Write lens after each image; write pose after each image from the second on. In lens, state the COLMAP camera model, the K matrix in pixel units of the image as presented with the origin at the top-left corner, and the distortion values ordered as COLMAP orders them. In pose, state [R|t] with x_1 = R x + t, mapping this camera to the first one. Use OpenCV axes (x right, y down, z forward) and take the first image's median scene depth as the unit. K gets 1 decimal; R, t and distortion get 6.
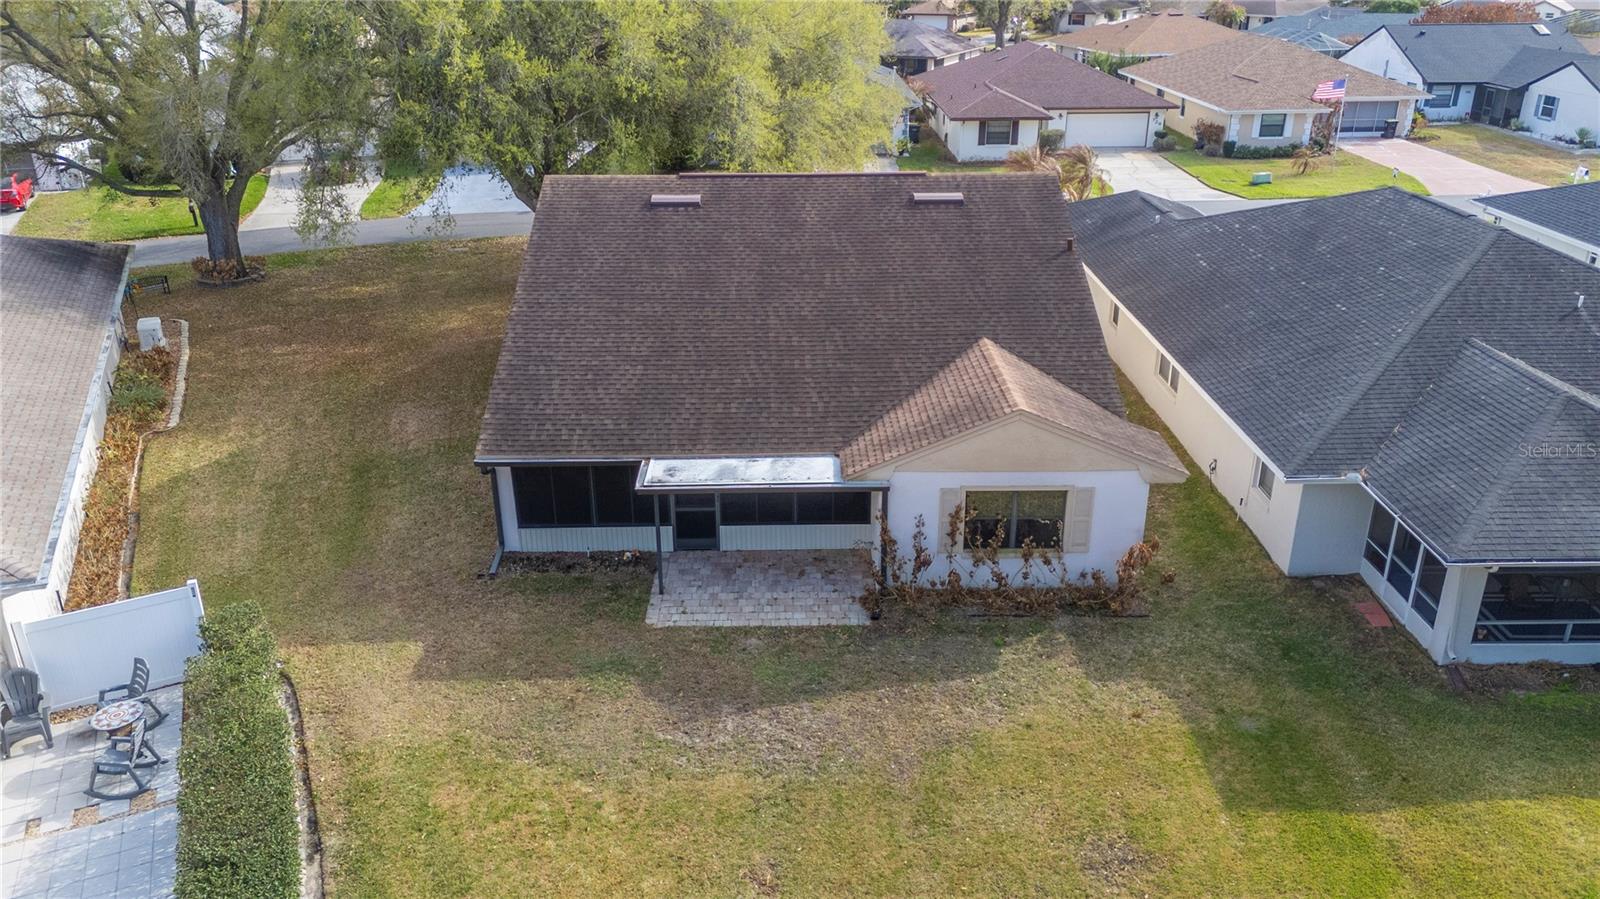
lens RADIAL K [[1184.4, 0, 809.7], [0, 1184.4, 440.5], [0, 0, 1]] dist [0.080593, -0.086900]
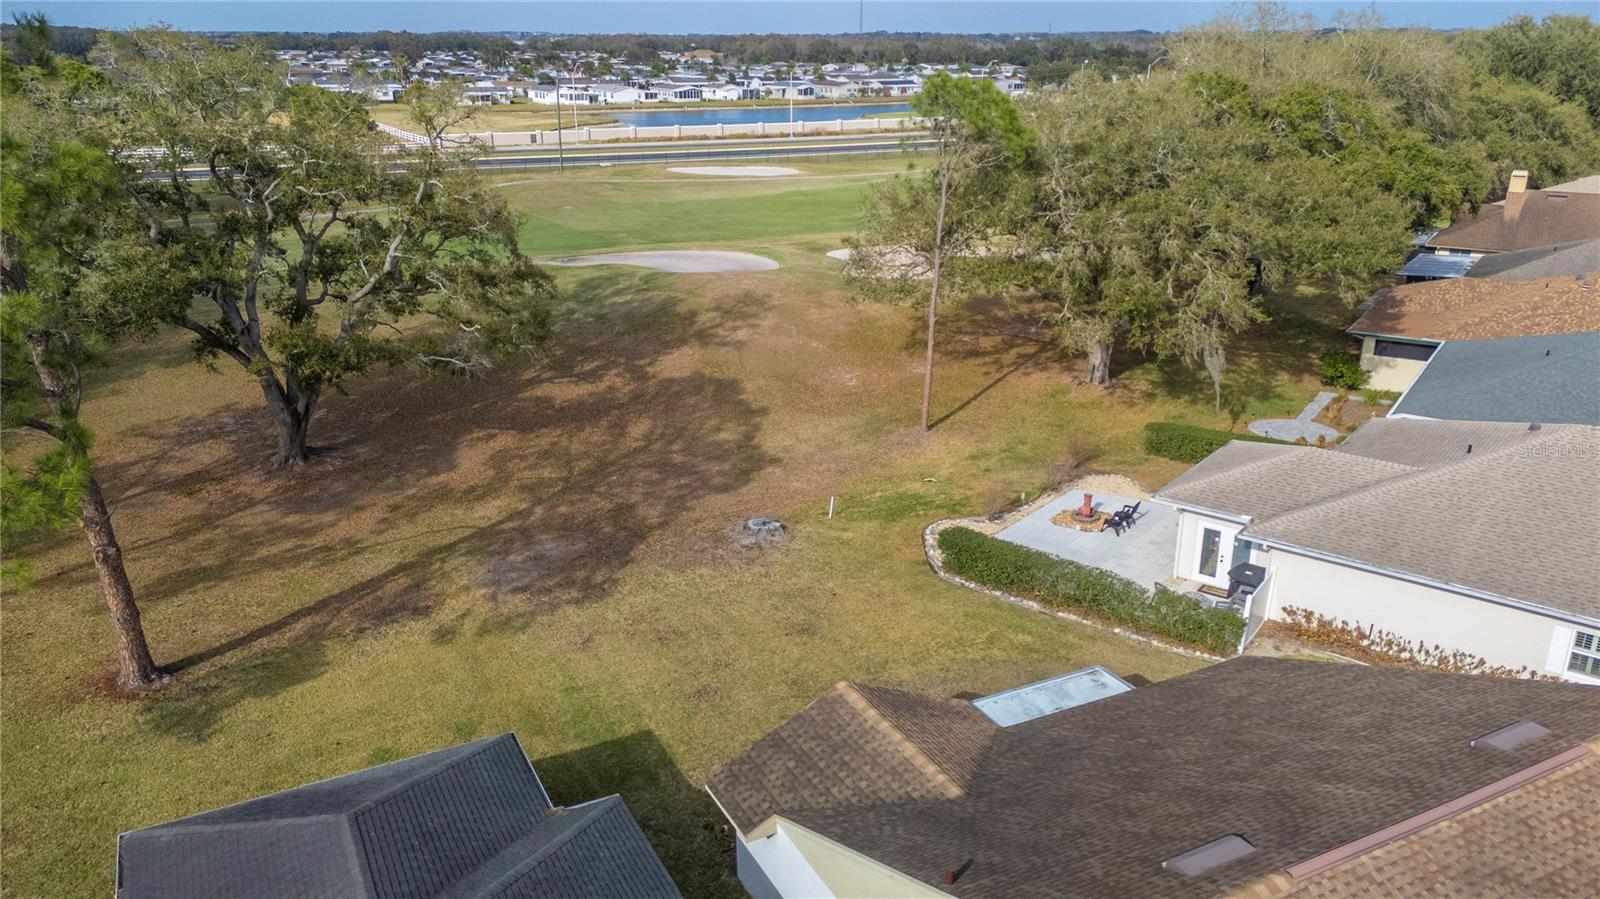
lens RADIAL K [[1159.6, 0, 800.0], [0, 1159.6, 449.5], [0, 0, 1]] dist [0.035966, 0.000148]
pose [[-0.894216, 0.152366, -0.420906, 0.621267], [-0.167218, 0.758516, 0.629834, -0.853629], [0.415229, 0.633591, -0.652799, 1.497606]]
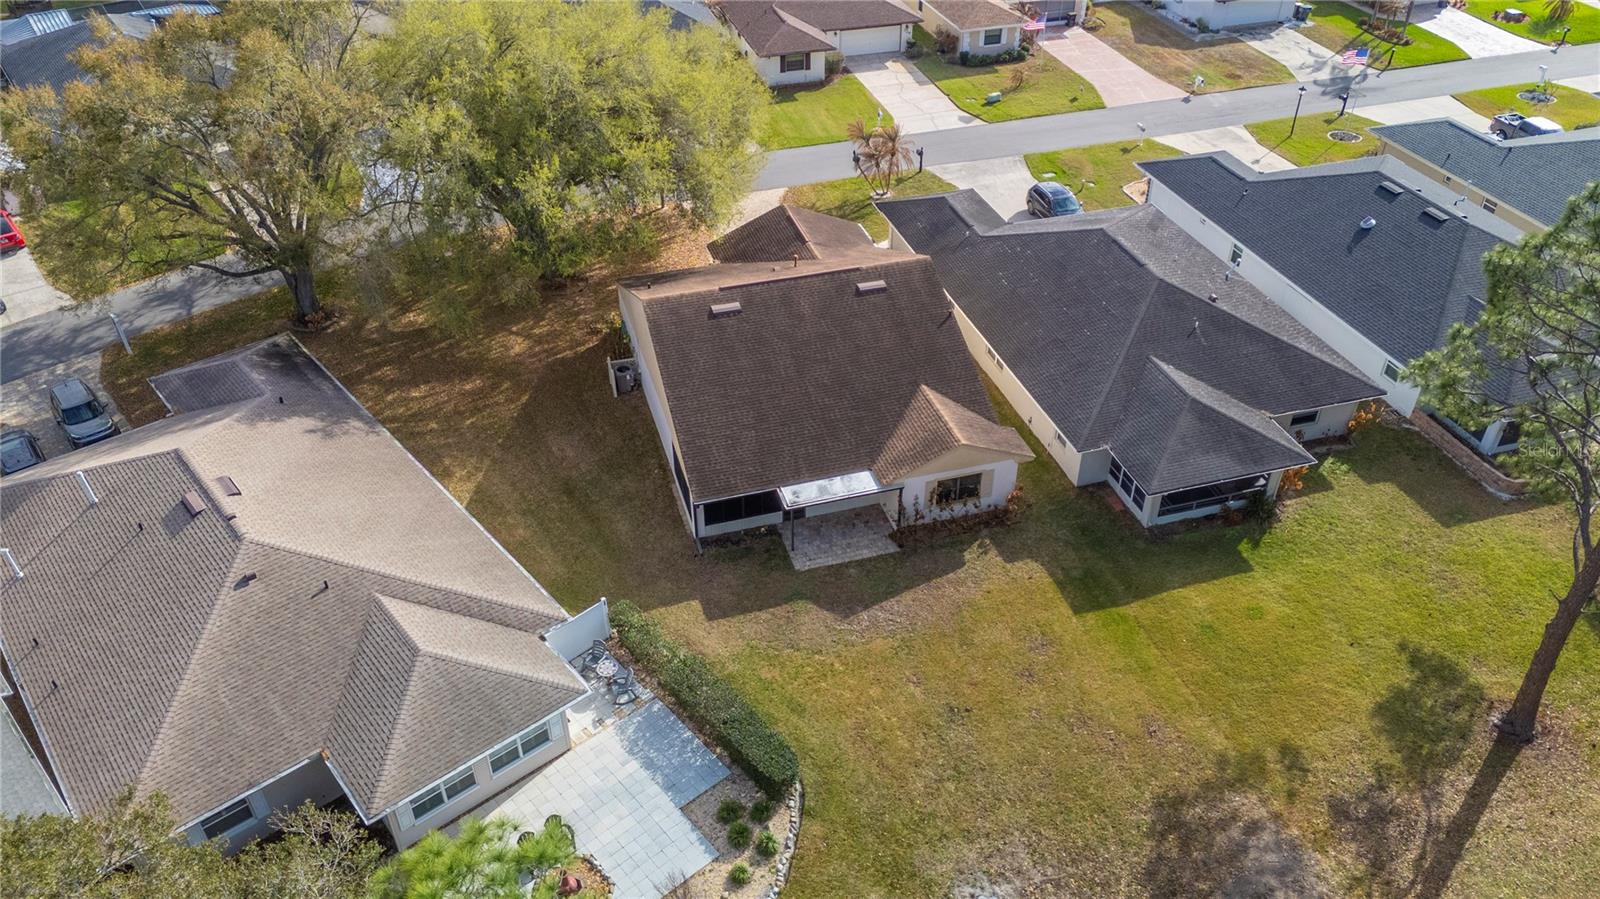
lens RADIAL K [[1184.4, 0, 809.7], [0, 1184.4, 440.5], [0, 0, 1]] dist [0.080593, -0.086900]
pose [[0.961432, -0.162297, 0.222056, -0.523112], [0.104757, 0.962572, 0.249964, -0.557790], [-0.254313, -0.217061, 0.942449, -0.866749]]
